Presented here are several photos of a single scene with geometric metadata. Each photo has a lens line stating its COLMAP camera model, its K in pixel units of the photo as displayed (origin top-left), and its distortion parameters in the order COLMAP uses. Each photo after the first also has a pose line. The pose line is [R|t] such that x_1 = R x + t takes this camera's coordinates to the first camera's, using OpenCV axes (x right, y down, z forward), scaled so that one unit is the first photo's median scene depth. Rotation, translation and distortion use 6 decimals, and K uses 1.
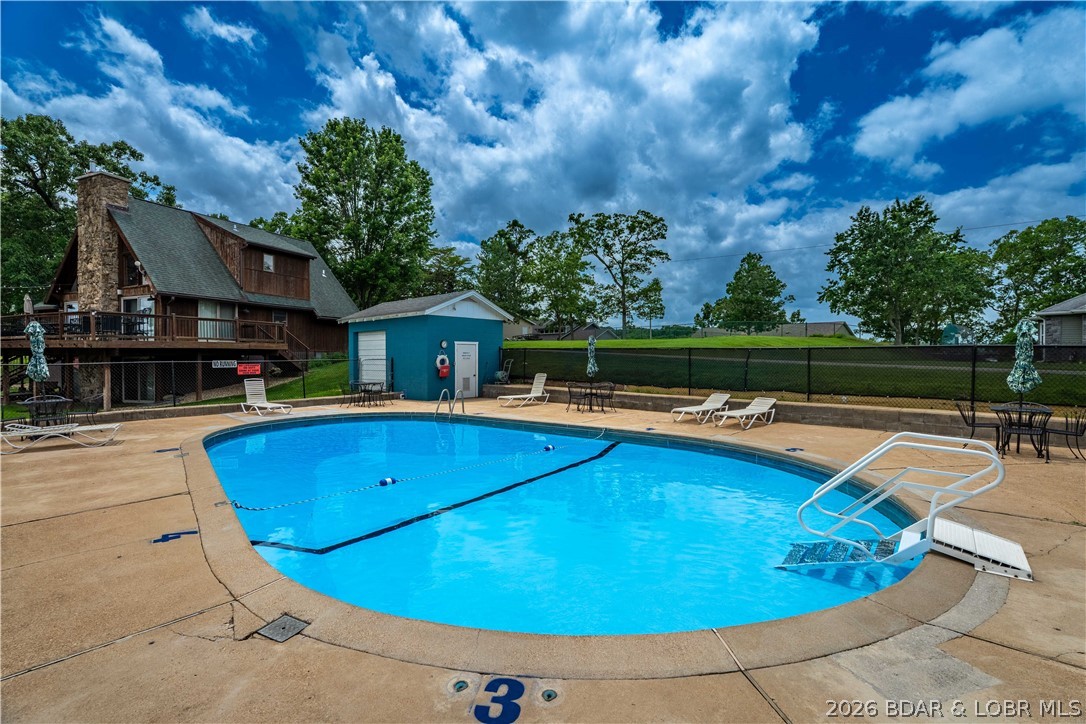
lens RADIAL K [[501.8, 0, 543.0], [0, 501.8, 362.0], [0, 0, 1]] dist [-0.011537, 0.001399]
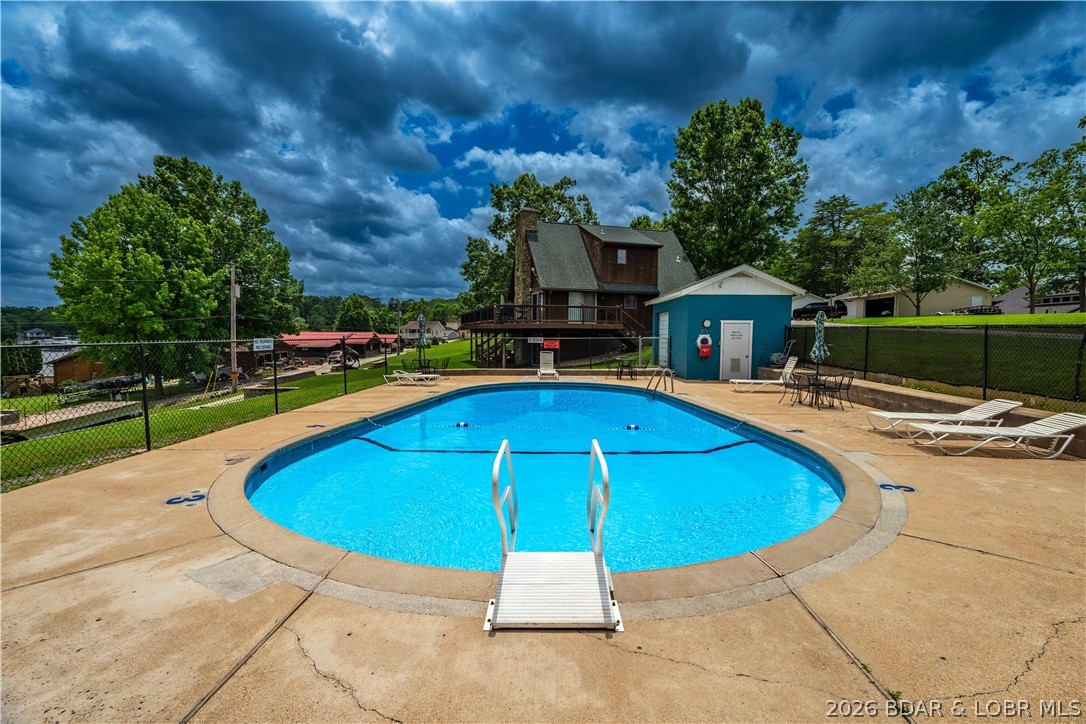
lens RADIAL K [[501.8, 0, 543.0], [0, 501.8, 362.0], [0, 0, 1]] dist [-0.011537, 0.001399]
pose [[0.616615, 0.047219, -0.785847, 0.379641], [-0.013132, 0.998678, 0.049703, -0.004439], [0.787155, -0.020328, 0.616420, 0.137908]]
